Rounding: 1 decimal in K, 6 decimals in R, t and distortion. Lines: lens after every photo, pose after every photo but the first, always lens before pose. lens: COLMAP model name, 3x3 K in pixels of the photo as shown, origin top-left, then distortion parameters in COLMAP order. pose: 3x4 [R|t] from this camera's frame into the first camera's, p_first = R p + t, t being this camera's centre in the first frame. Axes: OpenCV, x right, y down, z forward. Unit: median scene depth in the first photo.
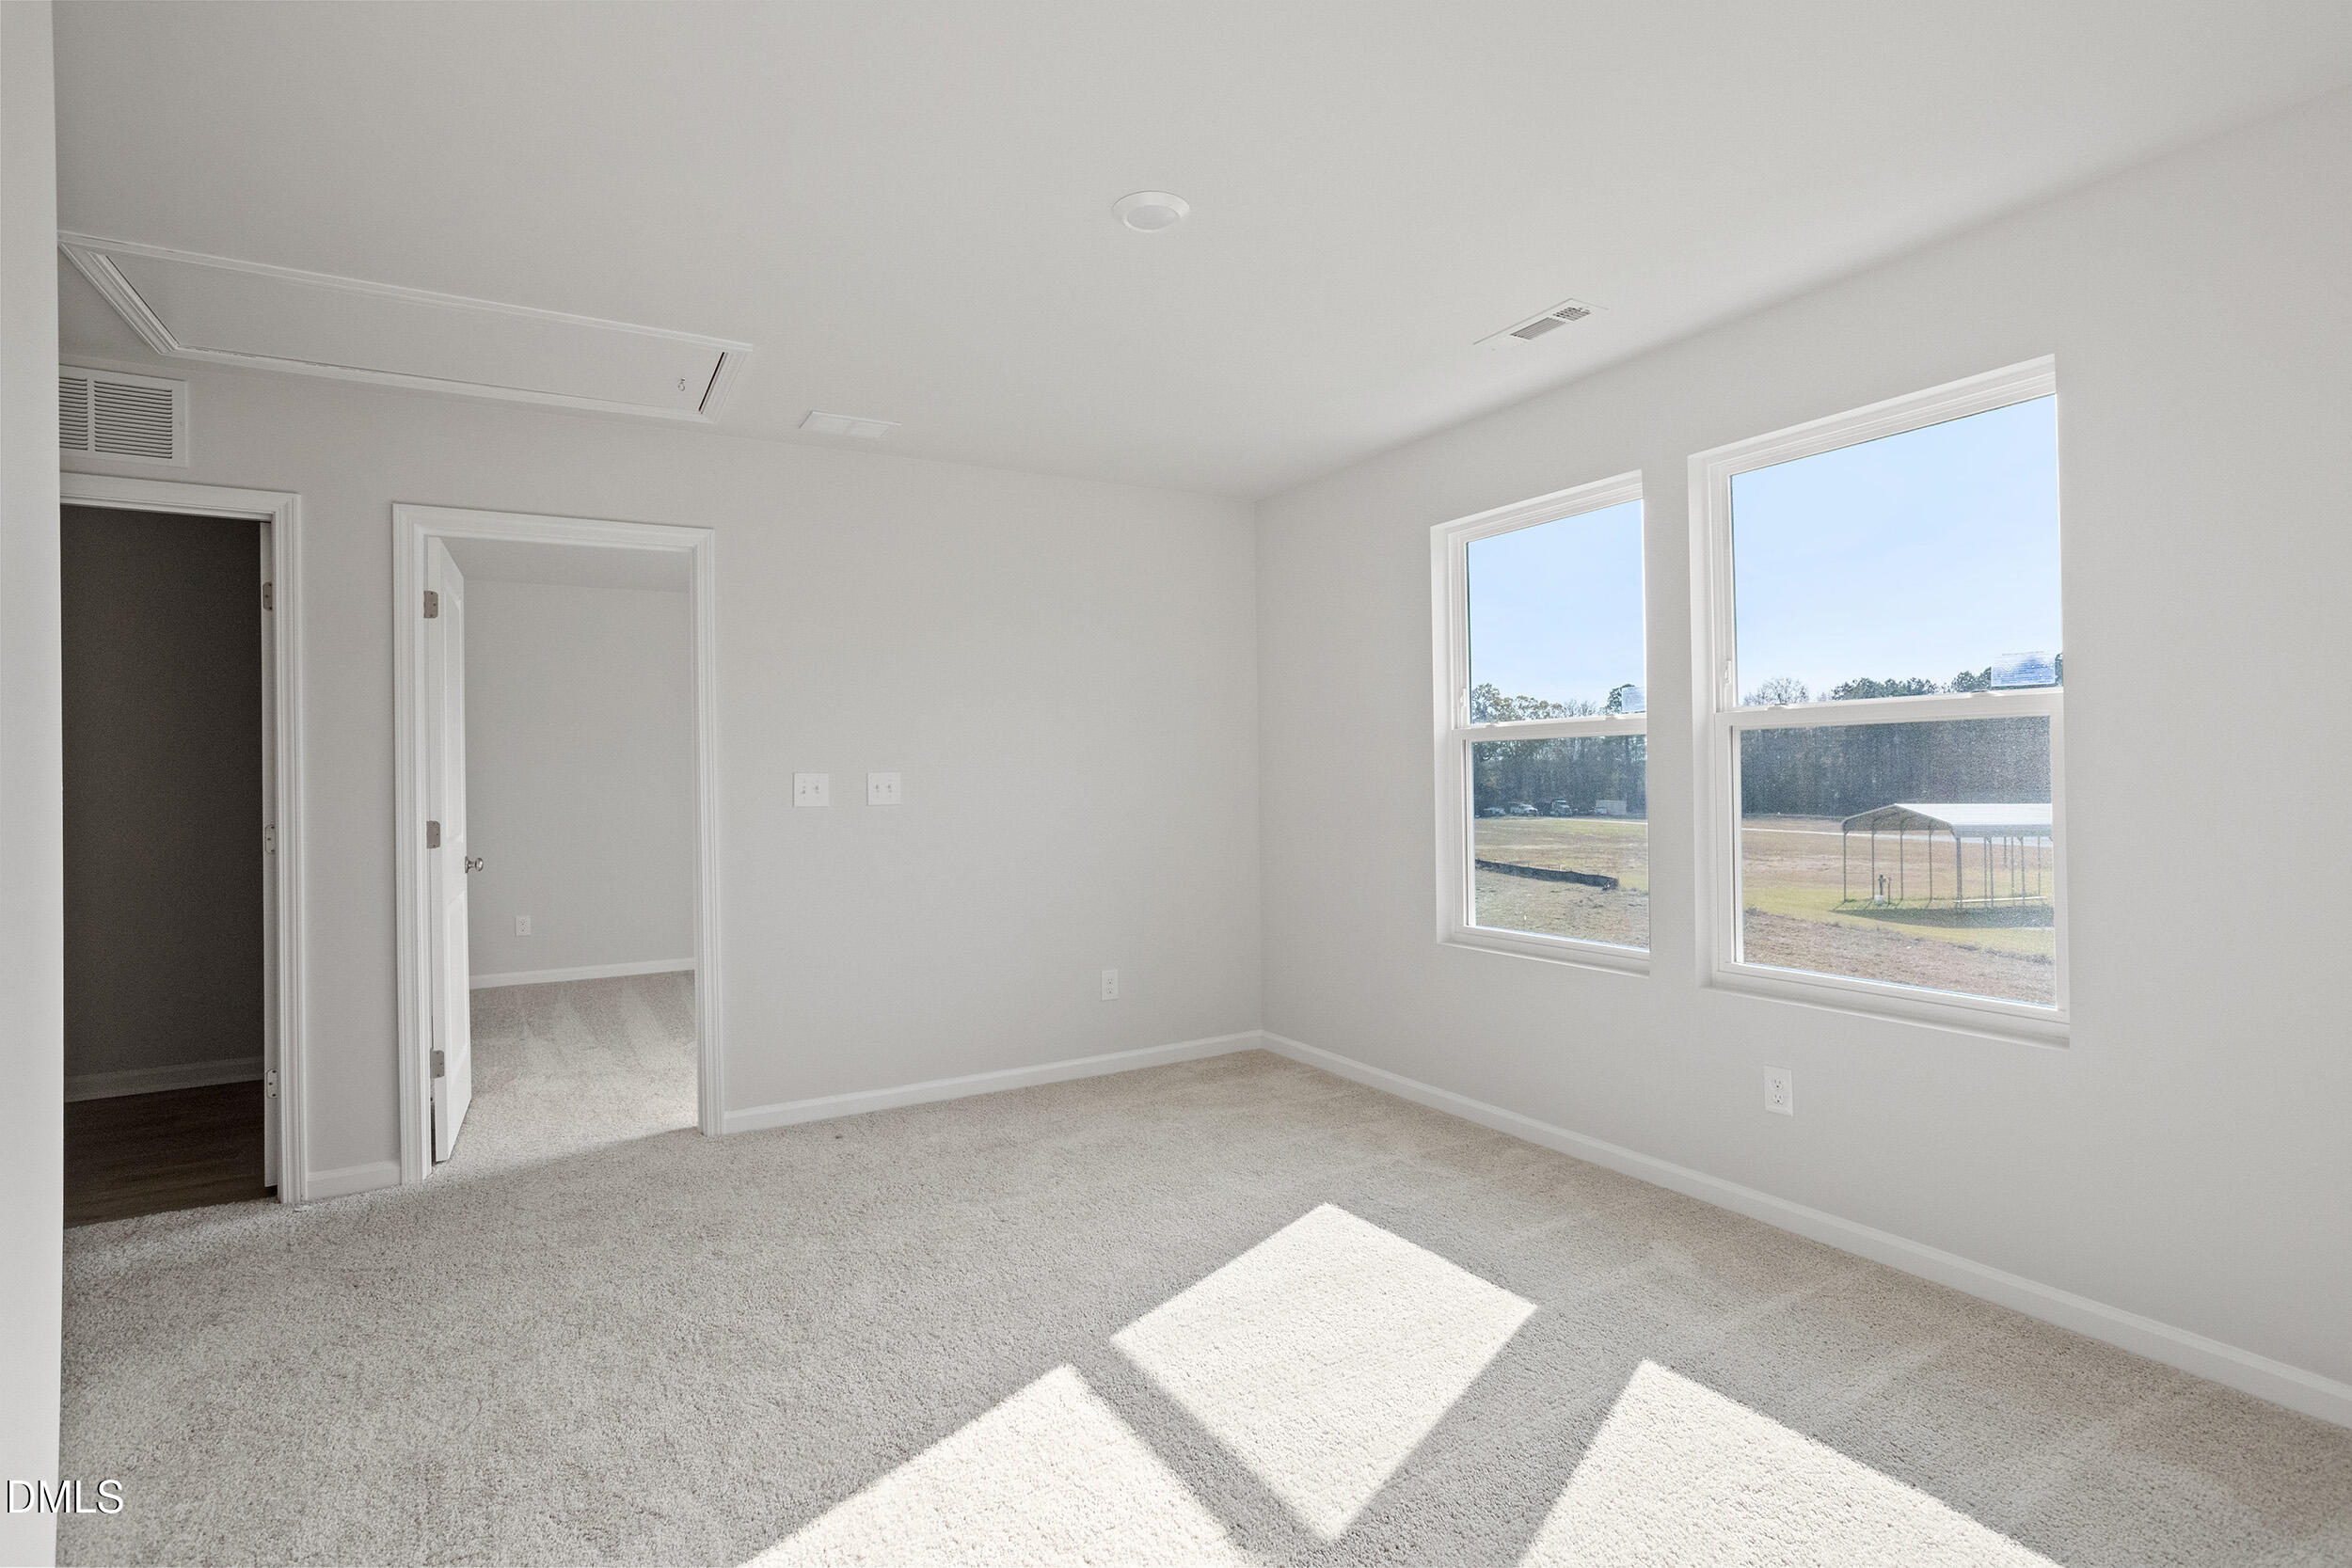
lens RADIAL K [[1148.8, 0, 1165.3], [0, 1148.8, 742.9], [0, 0, 1]] dist [-0.055492, 0.030014]
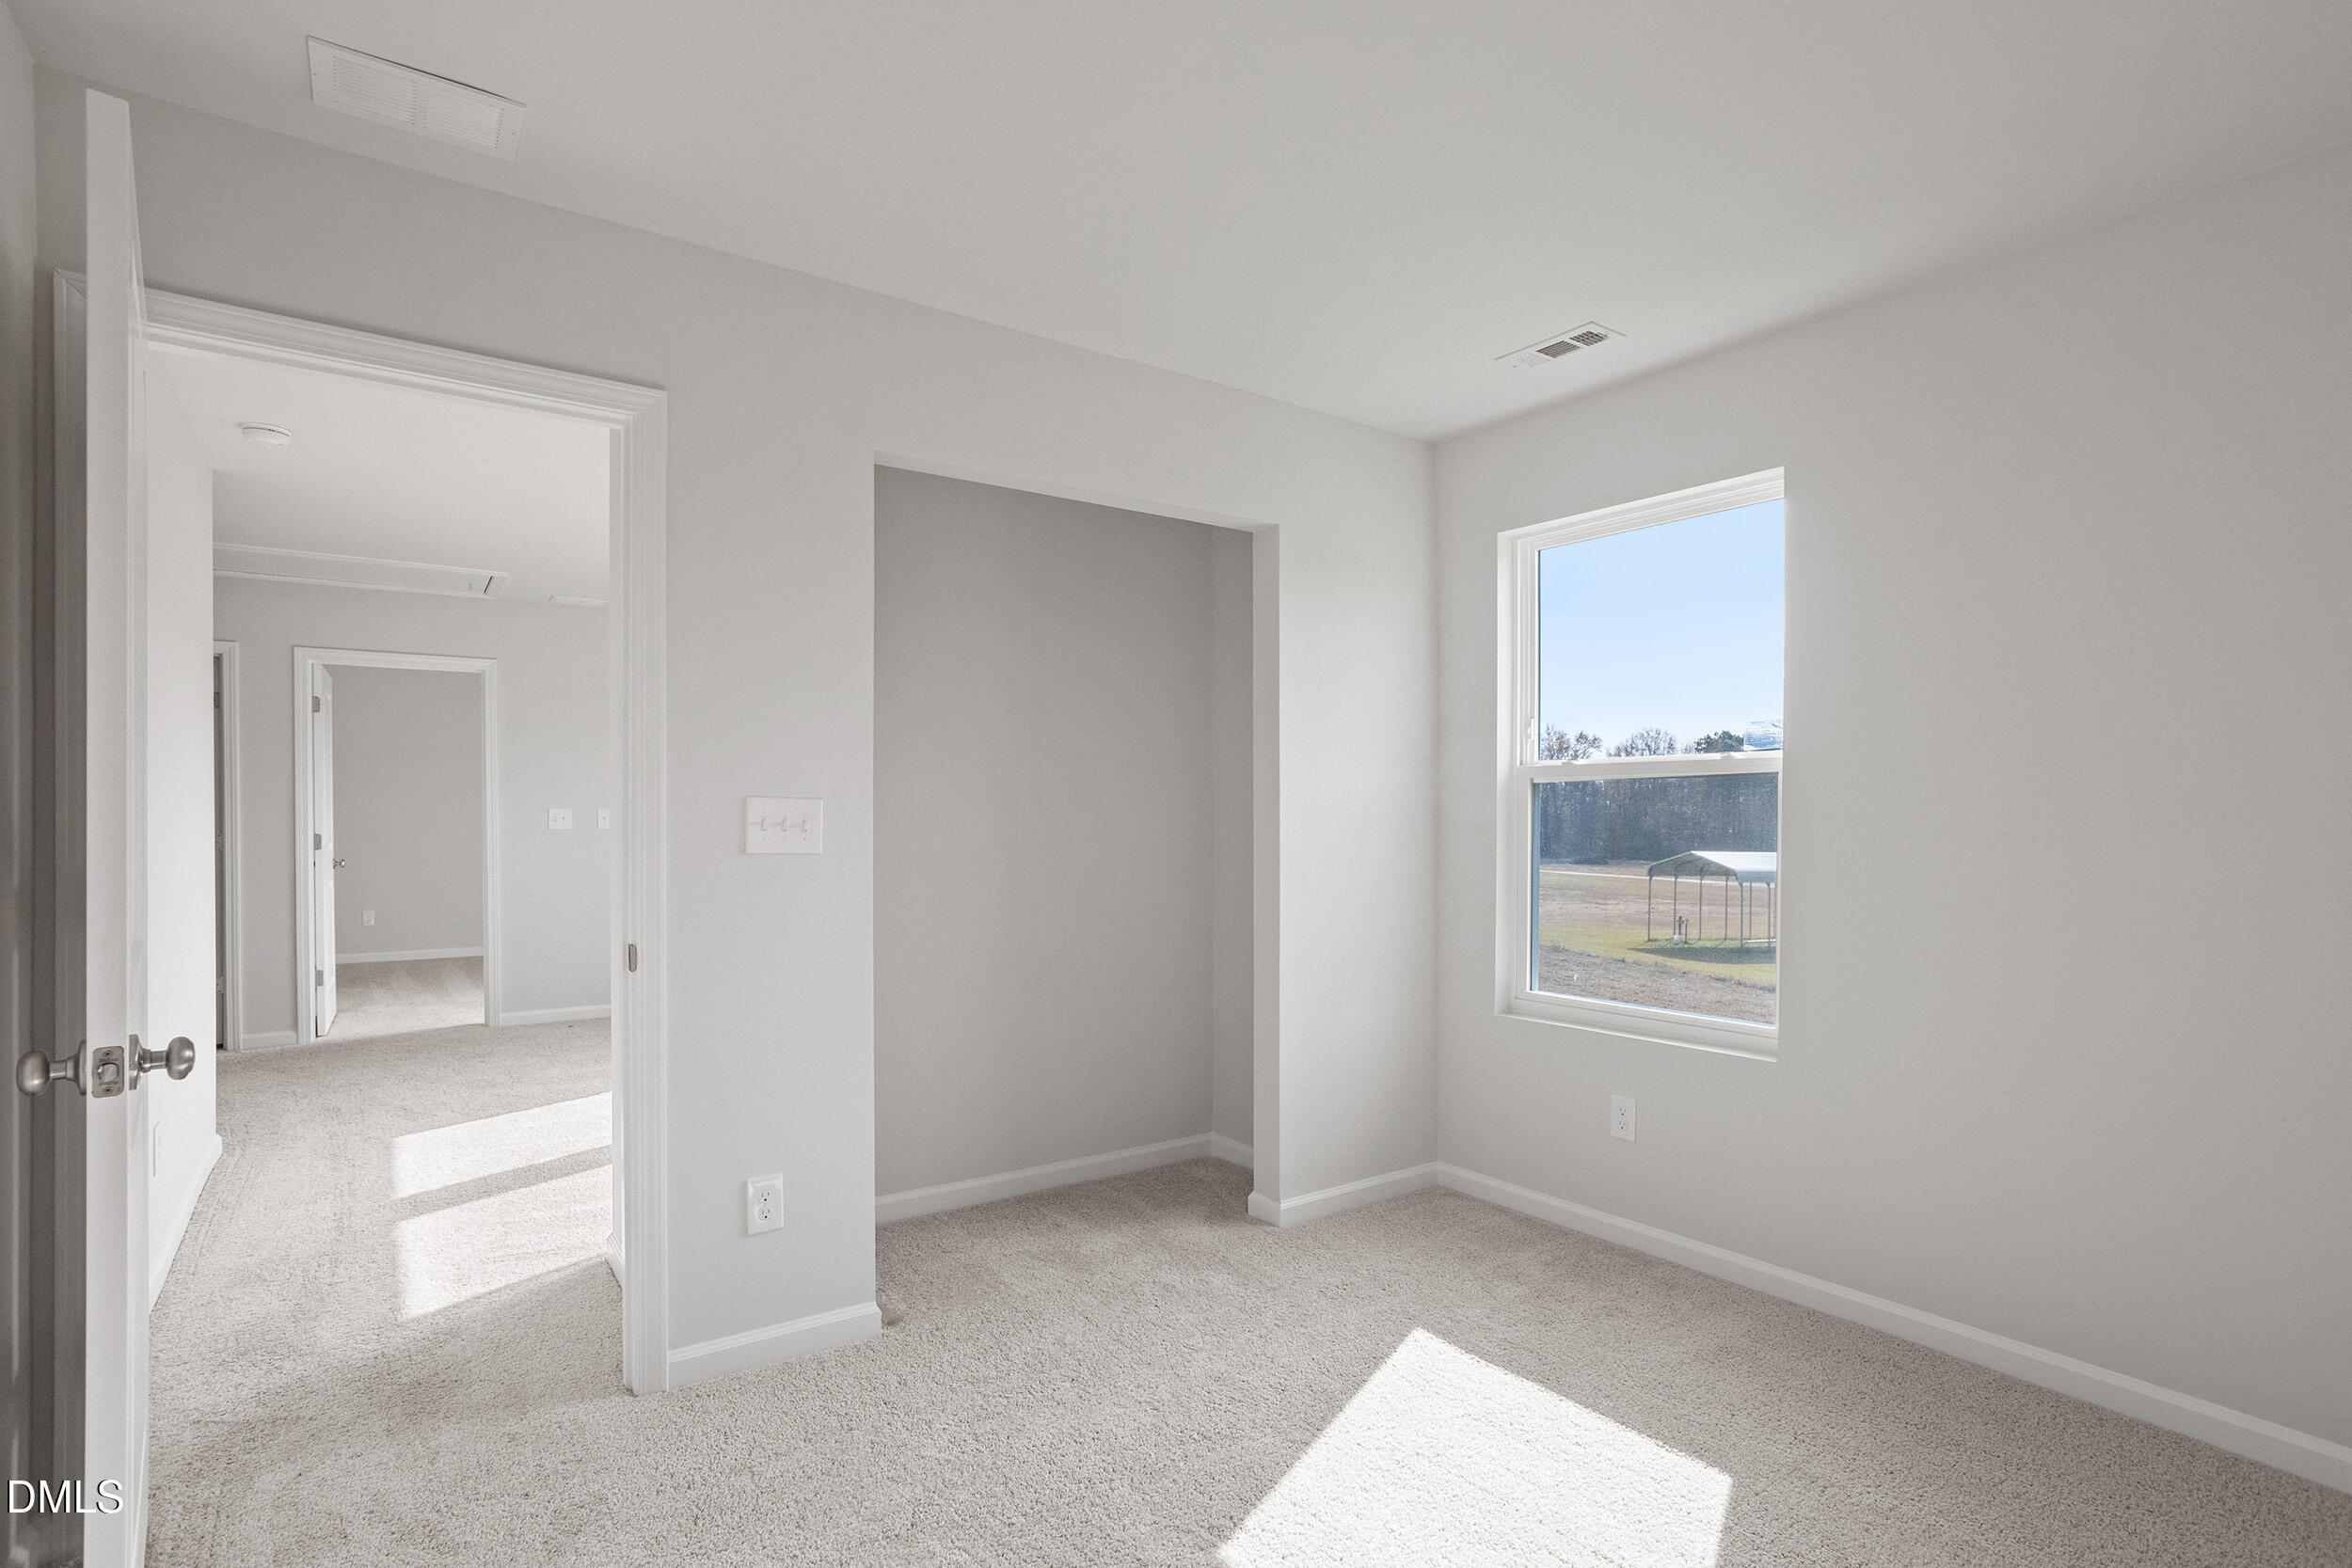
lens RADIAL K [[1181.5, 0, 1175.9], [0, 1181.5, 812.7], [0, 0, 1]] dist [-0.058141, 0.032750]
pose [[0.994762, 0.017618, 0.100688, 0.049376], [-0.020380, 0.999442, 0.026471, -0.003697], [-0.100165, -0.028384, 0.994566, -0.092156]]
